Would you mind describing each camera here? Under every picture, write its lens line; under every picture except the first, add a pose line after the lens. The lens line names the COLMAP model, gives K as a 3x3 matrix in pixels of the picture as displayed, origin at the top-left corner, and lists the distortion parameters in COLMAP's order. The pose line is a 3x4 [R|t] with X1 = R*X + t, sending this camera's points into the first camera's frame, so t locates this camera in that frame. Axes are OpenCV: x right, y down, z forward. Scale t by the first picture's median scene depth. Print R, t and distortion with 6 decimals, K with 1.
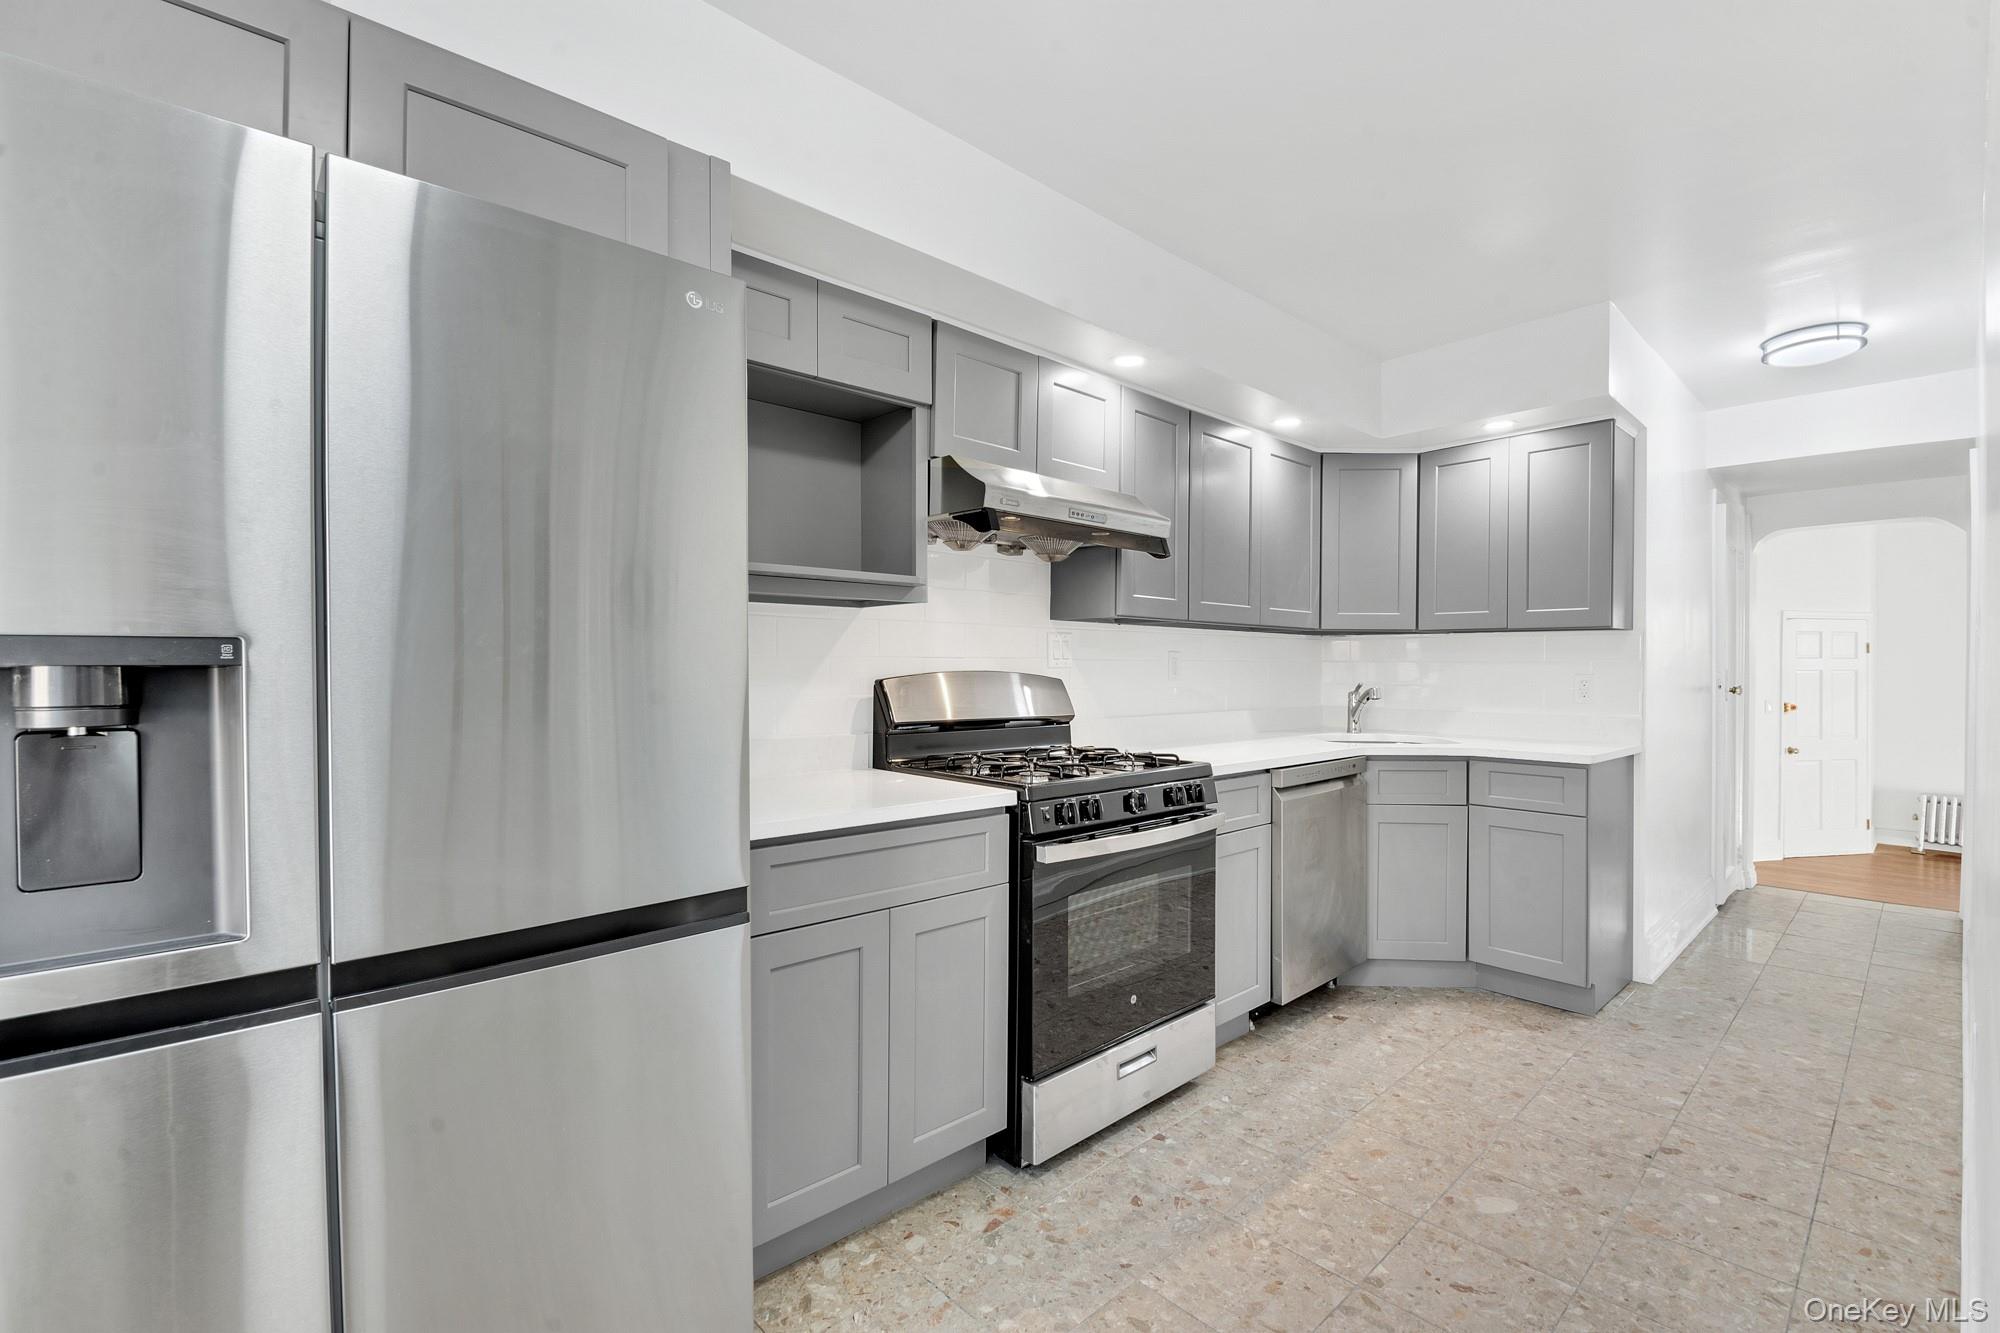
lens RADIAL K [[893.0, 0, 1005.0], [0, 893.0, 666.0], [0, 0, 1]] dist [0.016938, -0.001842]
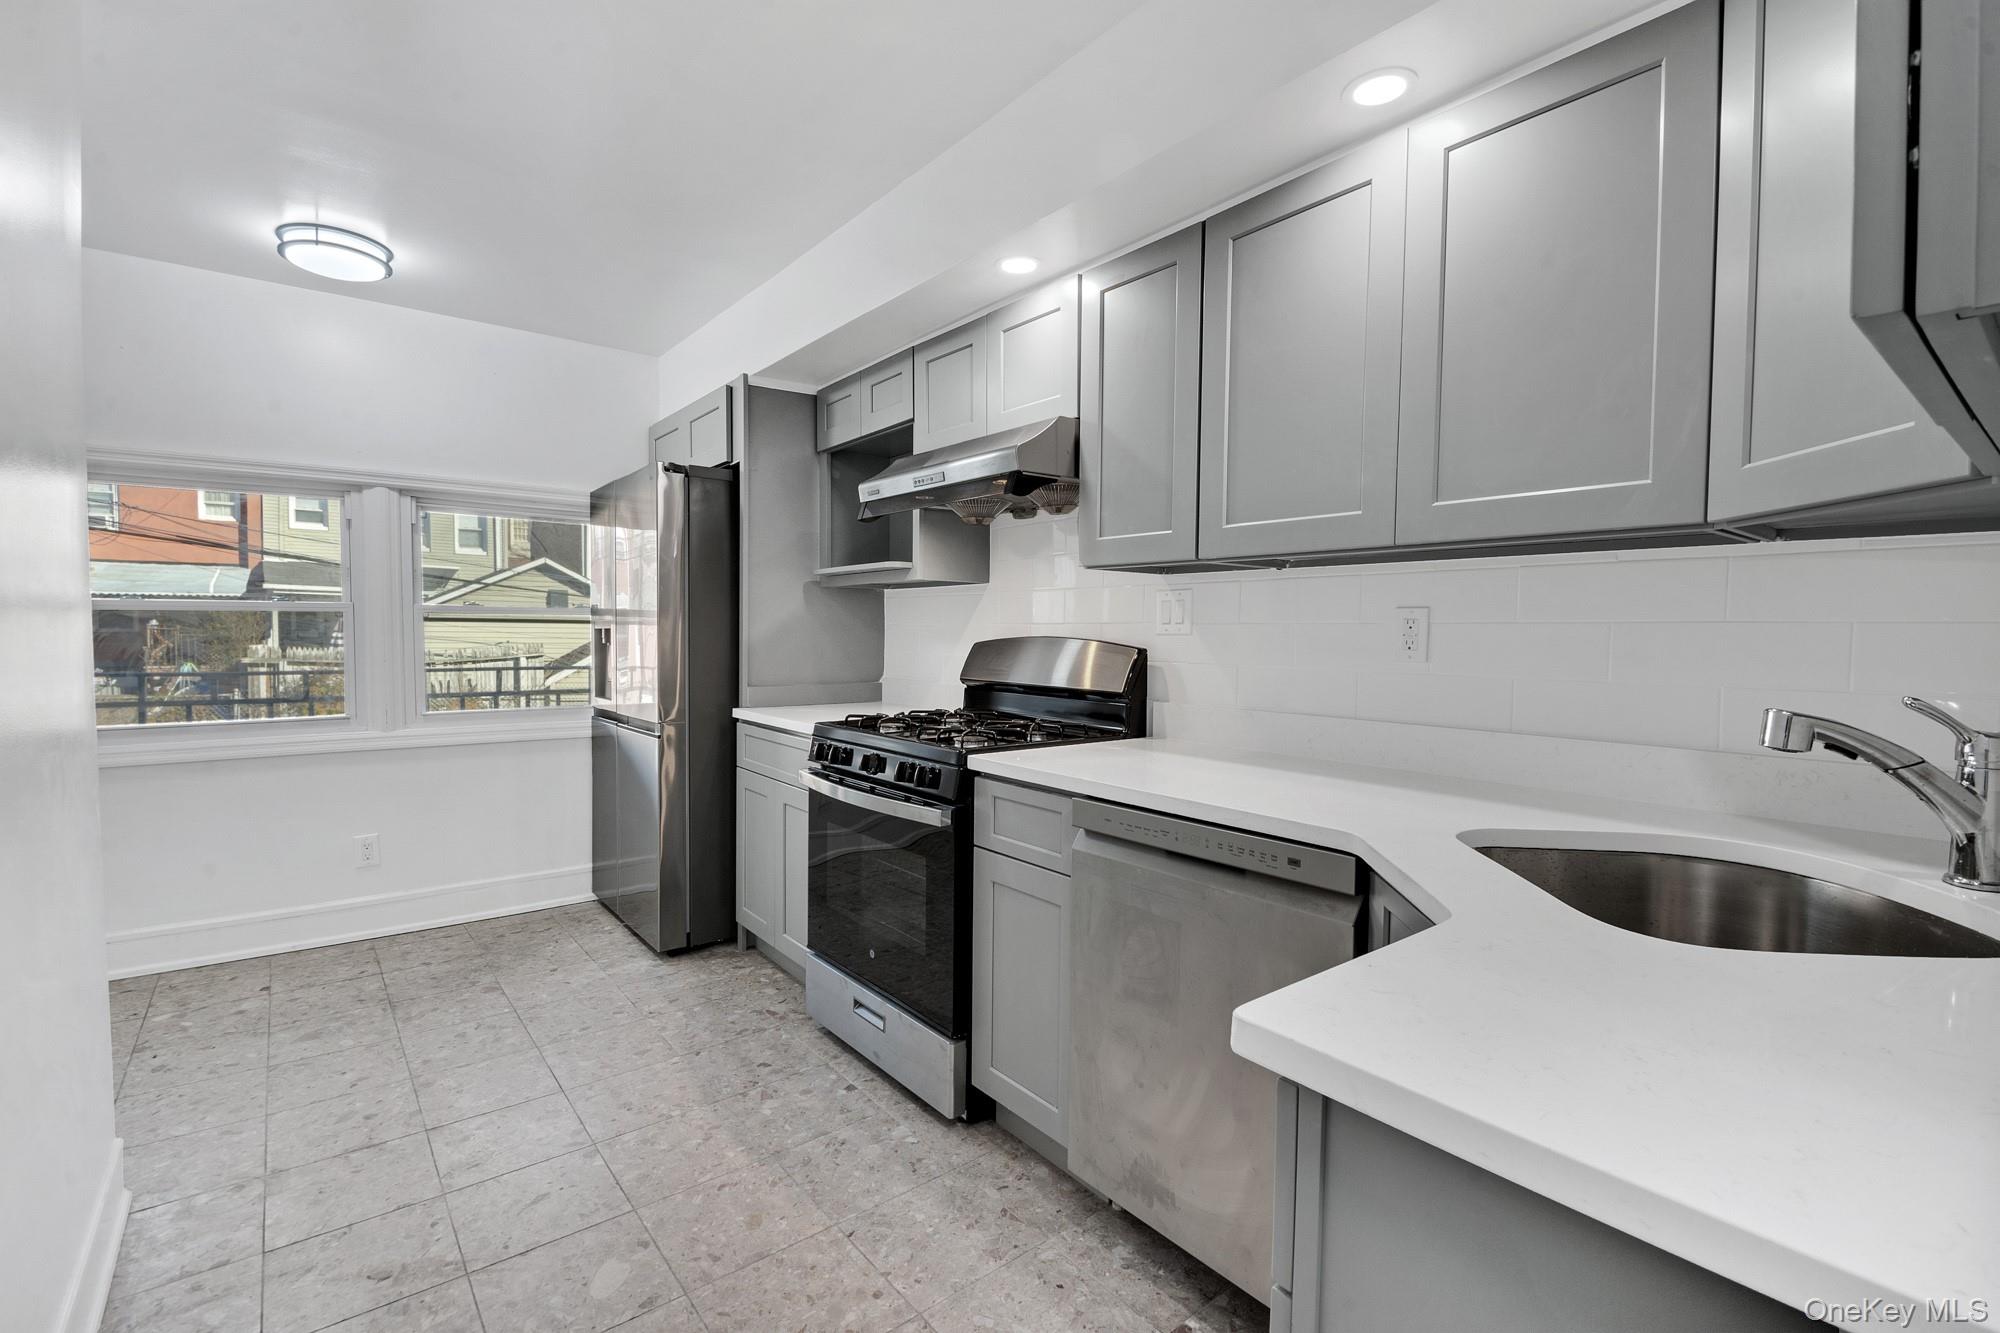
lens RADIAL K [[893.0, 0, 1010.3], [0, 893.0, 662.5], [0, 0, 1]] dist [0.016938, -0.001842]
pose [[-0.081319, 0.033935, -0.996110, 1.194216], [-0.008779, 0.999357, 0.034762, 0.000918], [0.996649, 0.011572, -0.080969, 1.292121]]
